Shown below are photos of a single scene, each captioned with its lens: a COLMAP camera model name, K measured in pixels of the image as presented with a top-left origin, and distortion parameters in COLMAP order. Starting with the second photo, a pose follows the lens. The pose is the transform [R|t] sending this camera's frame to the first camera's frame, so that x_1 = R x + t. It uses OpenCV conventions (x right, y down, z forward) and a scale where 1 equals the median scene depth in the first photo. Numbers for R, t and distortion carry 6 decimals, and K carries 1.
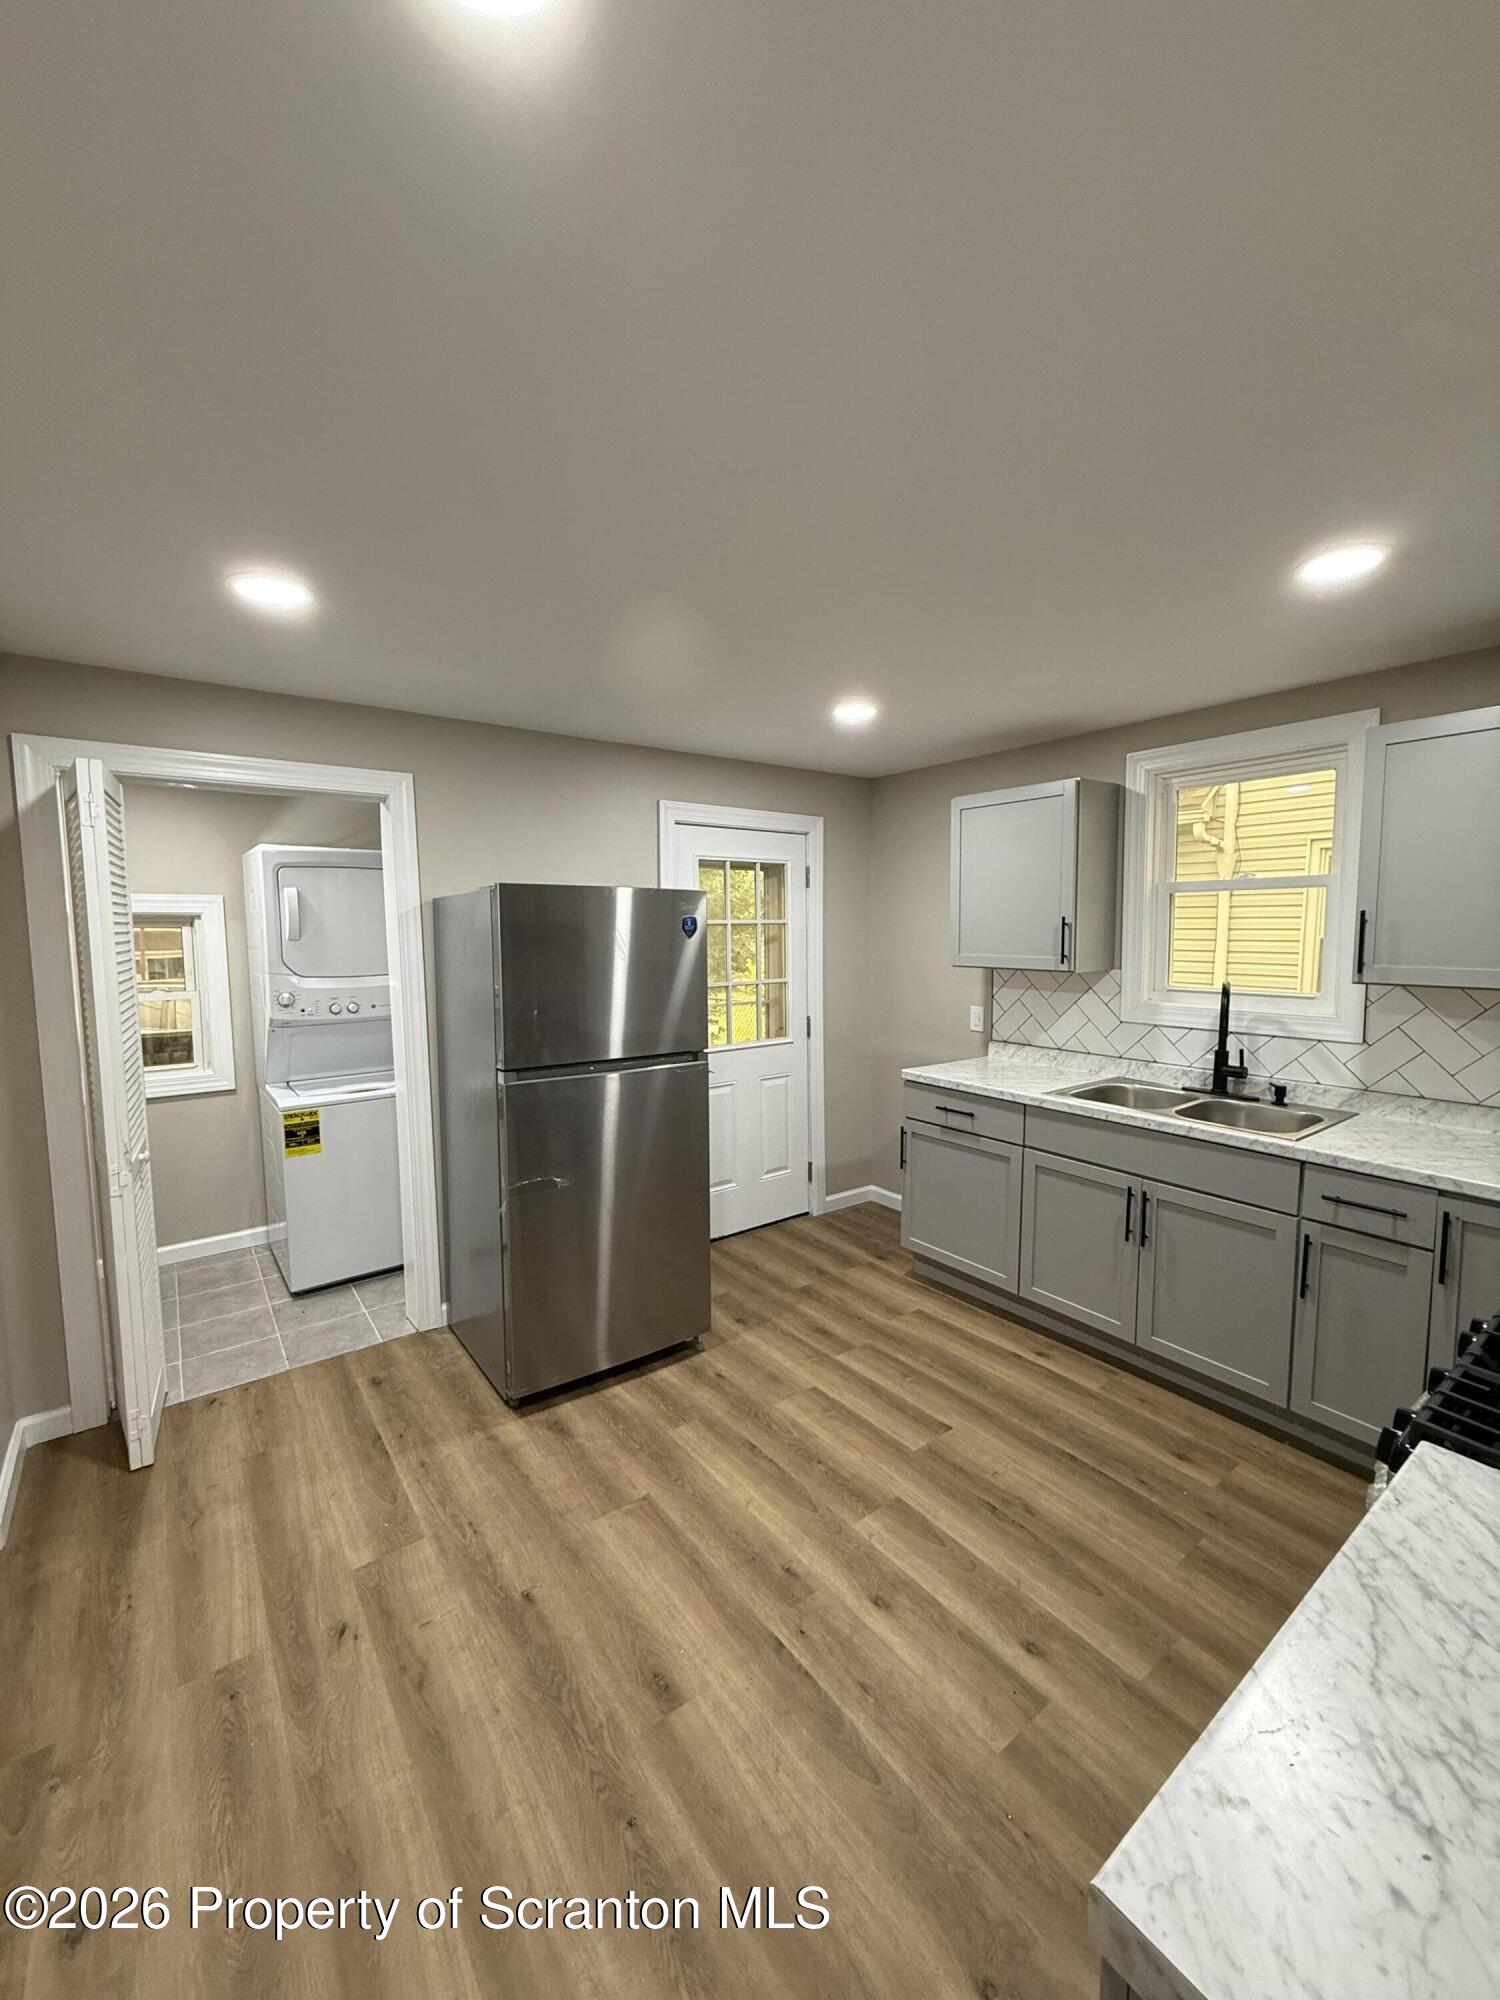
lens RADIAL K [[797.4, 0, 753.7], [0, 797.4, 995.6], [0, 0, 1]] dist [0.000635, 0.000801]
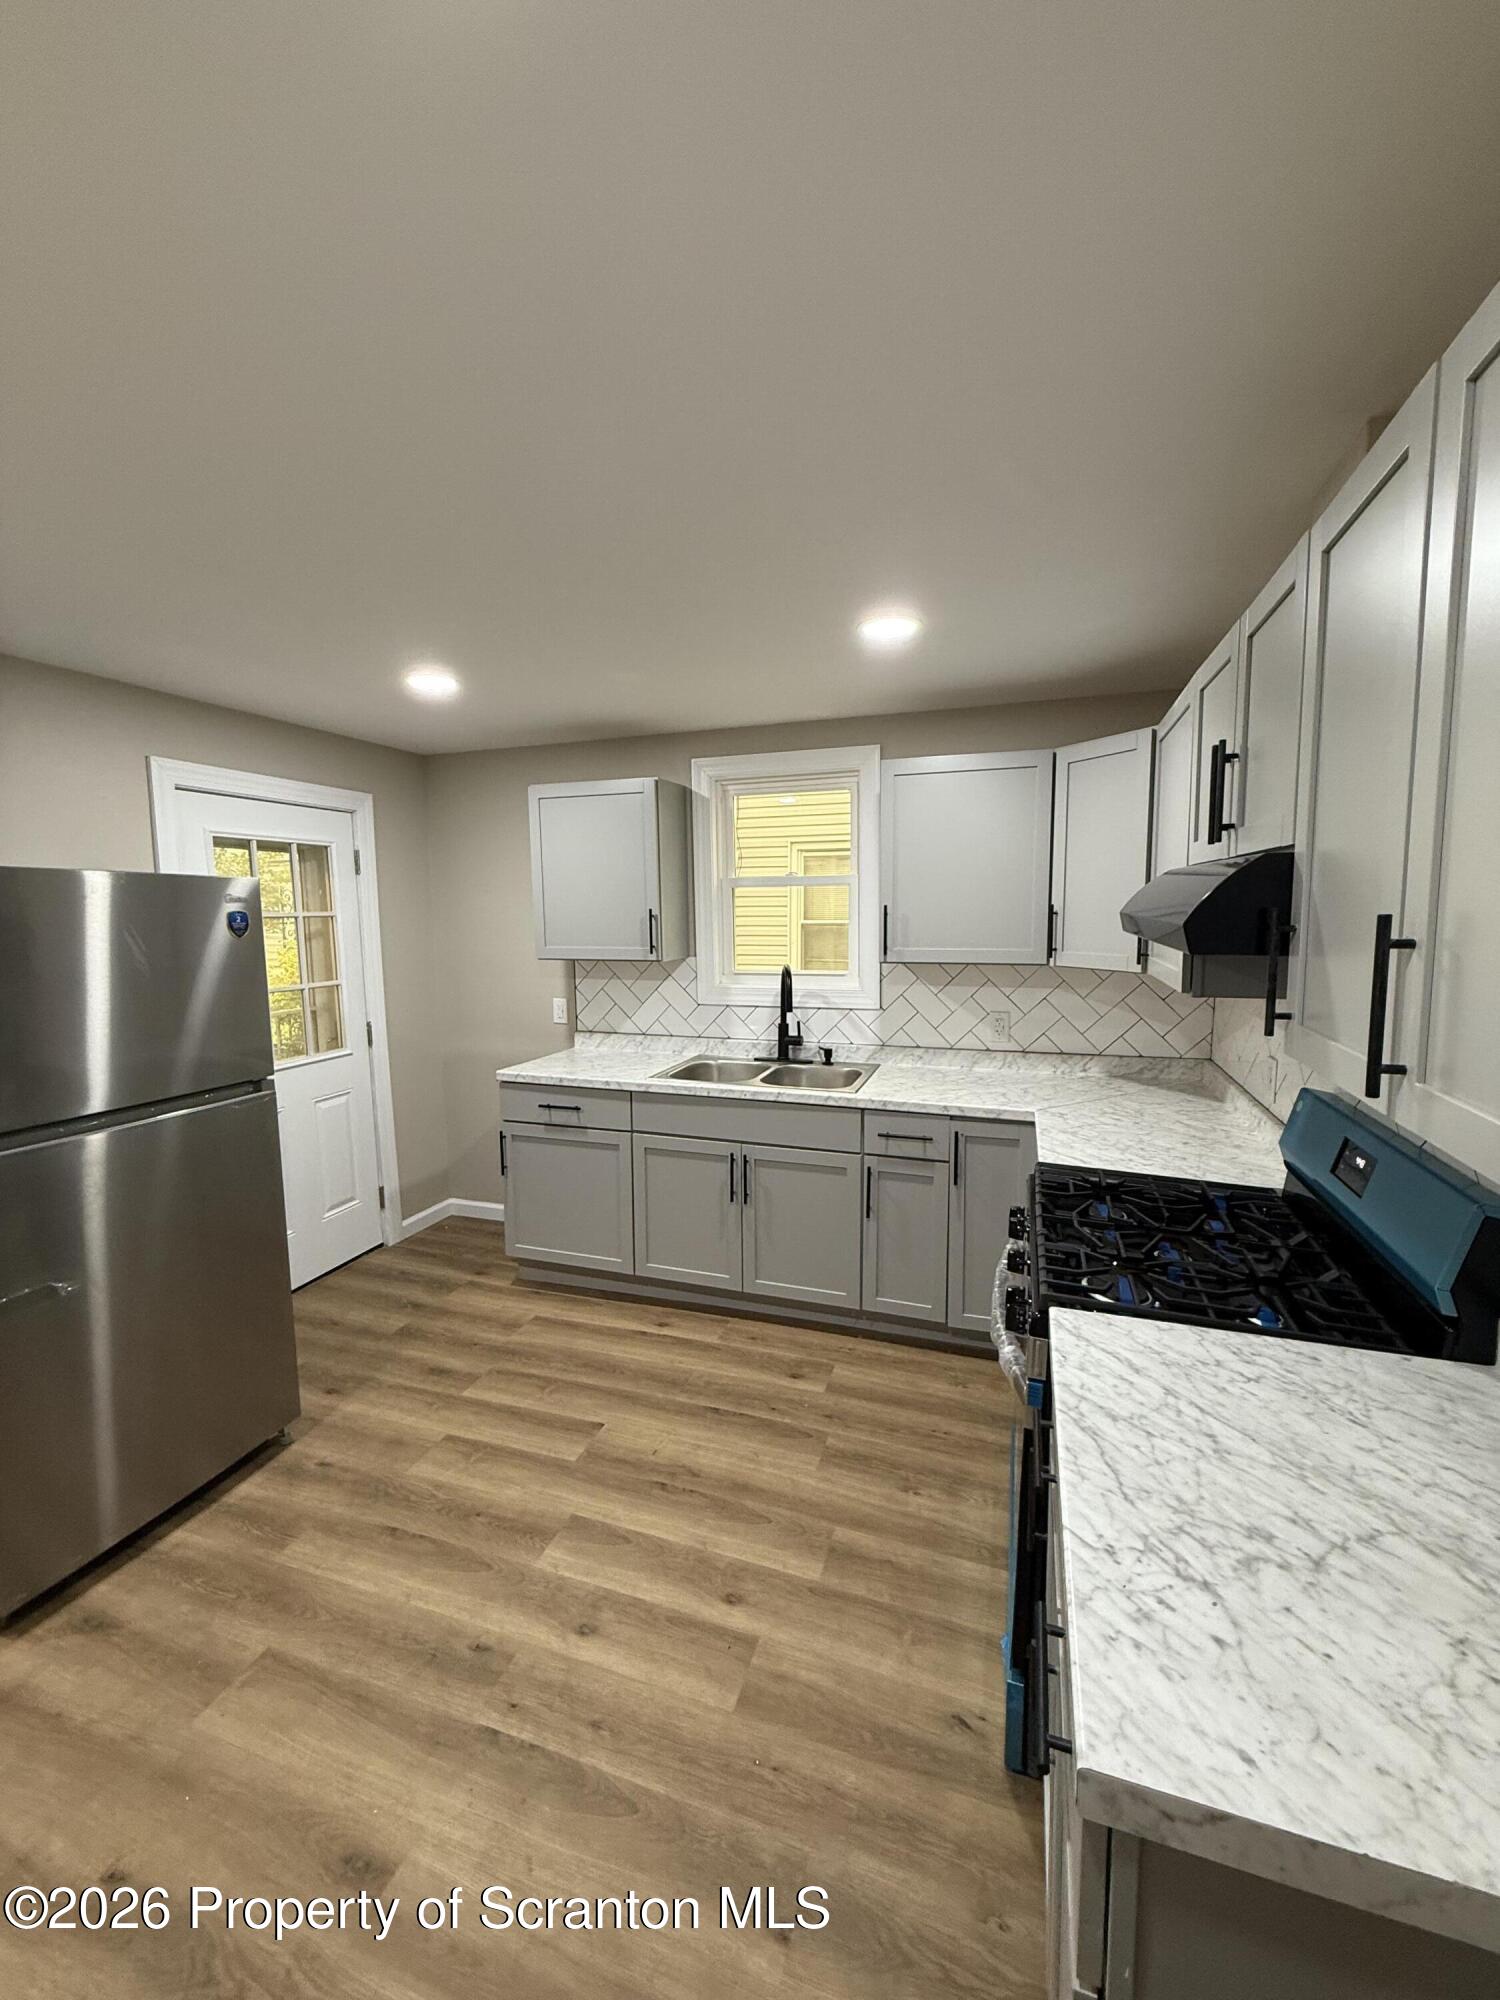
lens RADIAL K [[797.4, 0, 753.7], [0, 797.4, 995.6], [0, 0, 1]] dist [0.000635, 0.000801]
pose [[0.825464, -0.064155, 0.560797, -0.110898], [0.054375, 0.997937, 0.034127, -0.015411], [-0.561829, 0.002323, 0.827250, 0.061131]]
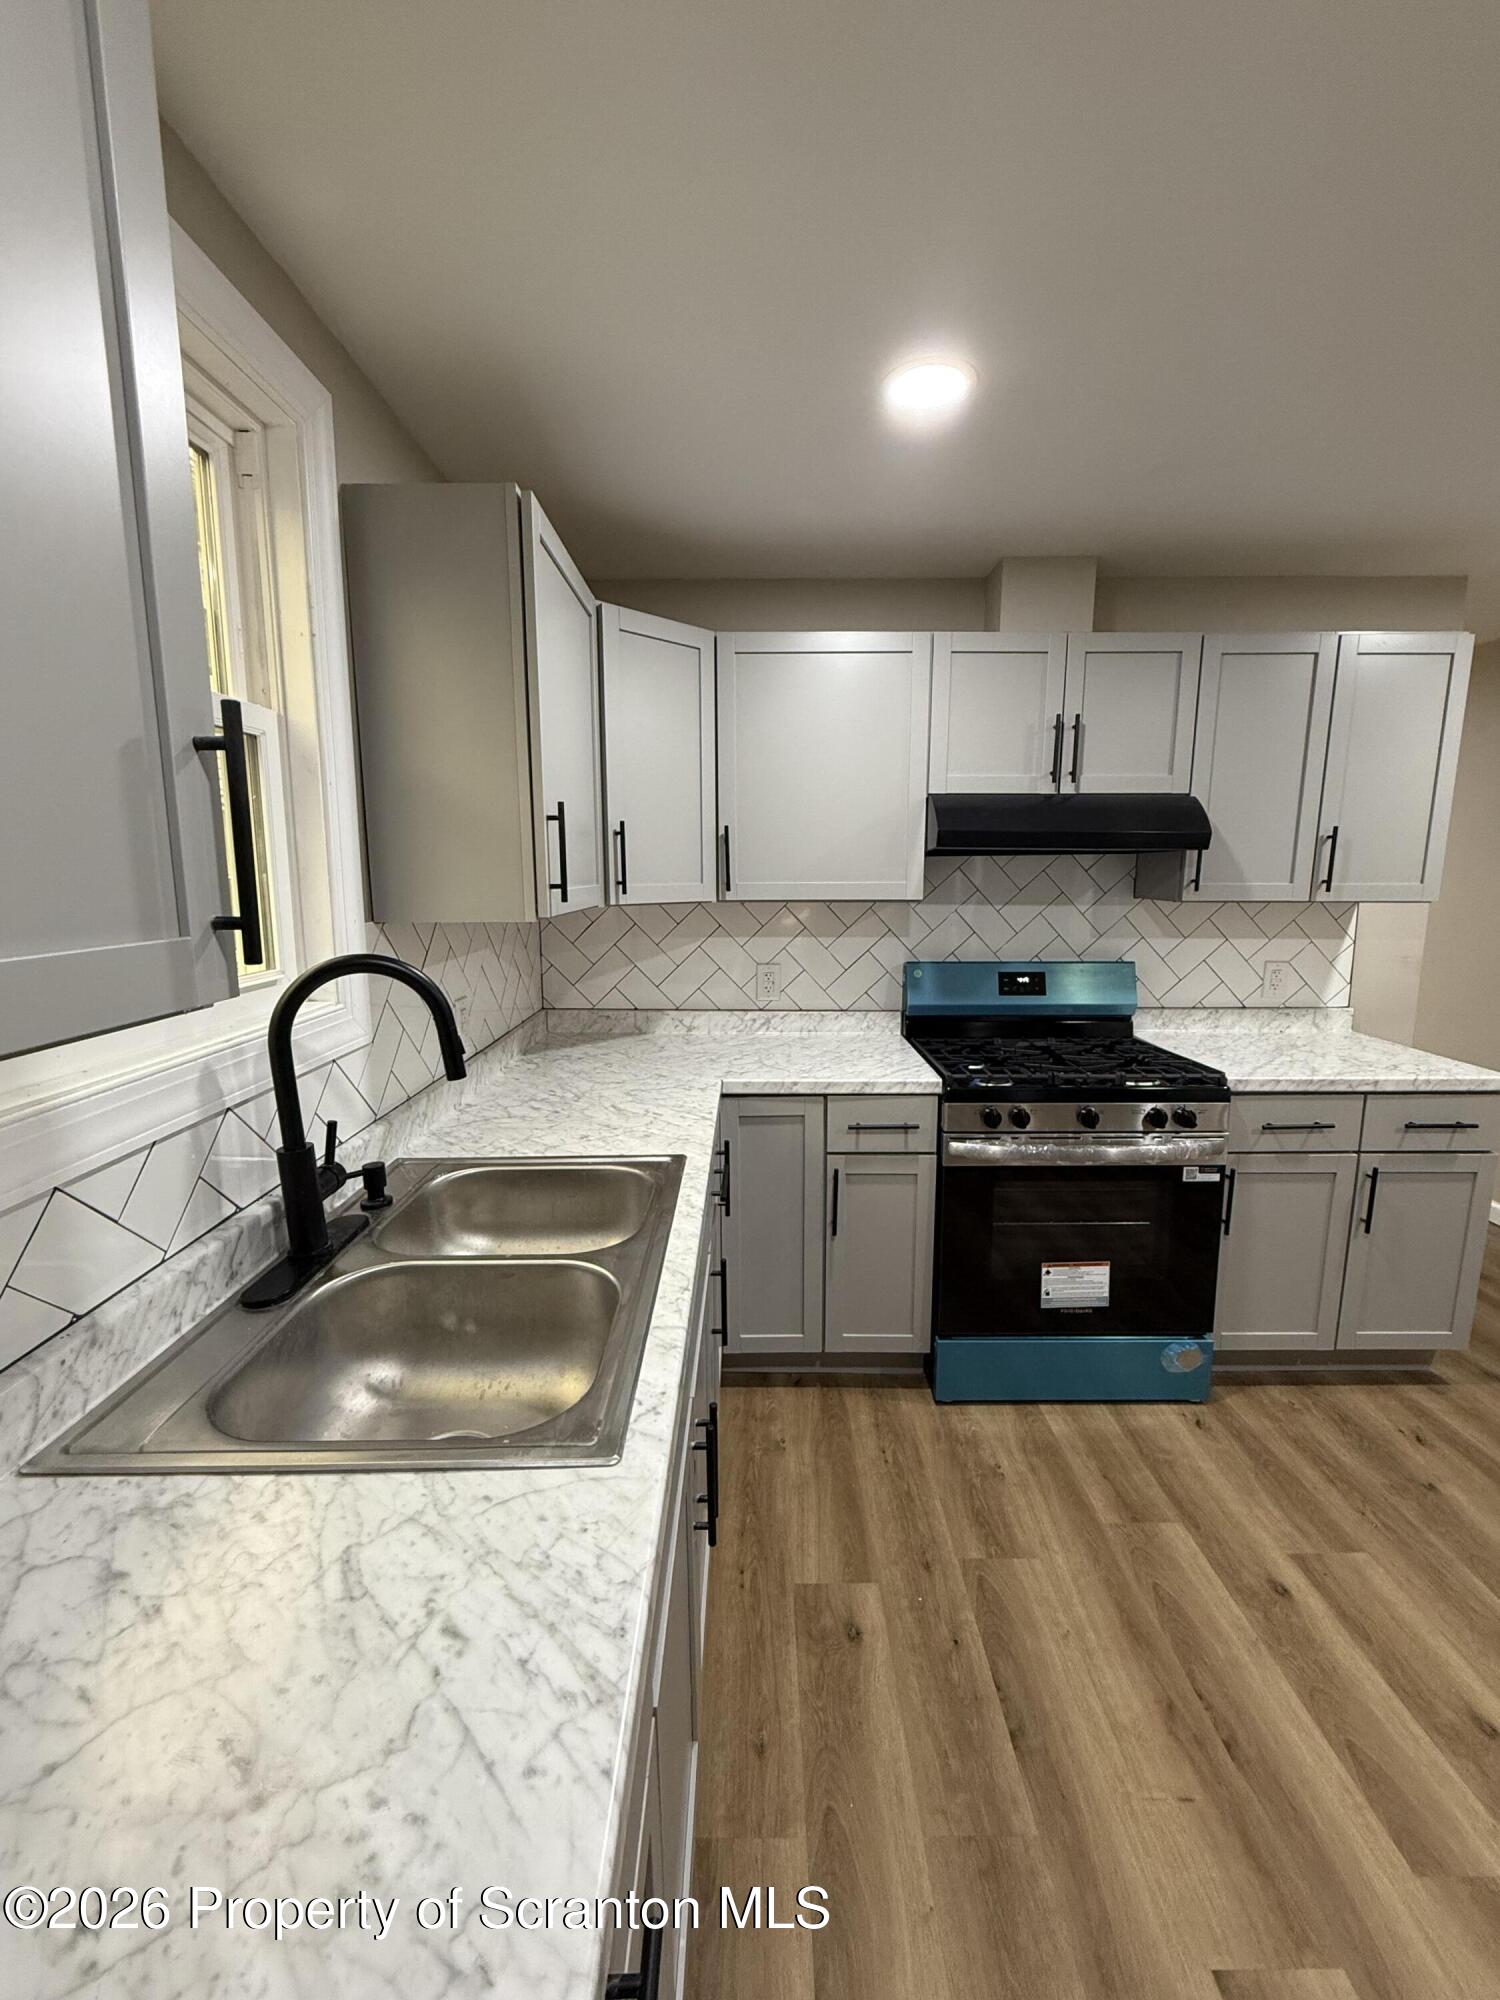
lens RADIAL K [[824.8, 0, 755.2], [0, 824.8, 997.0], [0, 0, 1]] dist [-0.000656, -0.000166]
pose [[-0.799095, -0.081730, 0.595624, 0.203434], [0.064663, 0.973286, 0.220304, -0.078521], [-0.597718, 0.214558, -0.772463, 1.251961]]
